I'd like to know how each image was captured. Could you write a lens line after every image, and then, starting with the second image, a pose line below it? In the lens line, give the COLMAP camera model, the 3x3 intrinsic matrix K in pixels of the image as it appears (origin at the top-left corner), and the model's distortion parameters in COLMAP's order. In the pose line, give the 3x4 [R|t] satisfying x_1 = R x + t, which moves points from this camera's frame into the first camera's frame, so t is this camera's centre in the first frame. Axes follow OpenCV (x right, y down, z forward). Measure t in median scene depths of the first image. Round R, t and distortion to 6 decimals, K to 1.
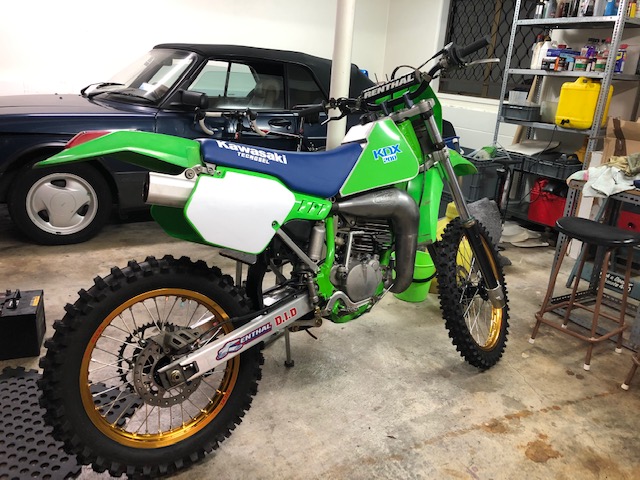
lens RADIAL K [[521.8, 0, 340.9], [0, 521.8, 256.7], [0, 0, 1]] dist [0.025126, -0.022011]
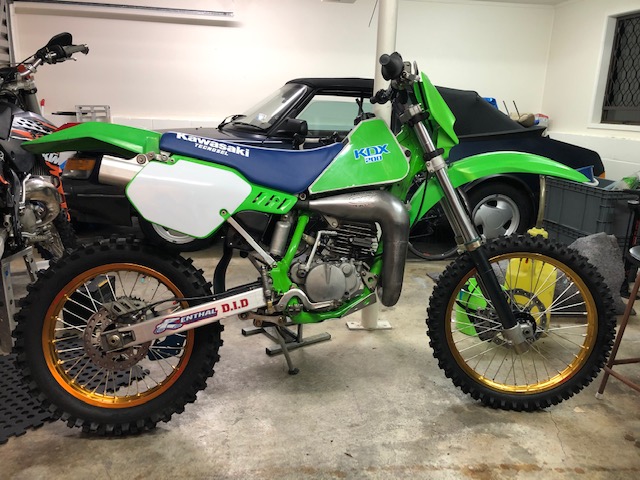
lens RADIAL K [[521.8, 0, 327.3], [0, 521.8, 269.5], [0, 0, 1]] dist [0.025126, -0.022011]
pose [[0.925433, 0.075829, -0.371247, 0.420009], [-0.099571, 0.994004, -0.045178, 0.070500], [0.365596, 0.078775, 0.927434, 0.109638]]
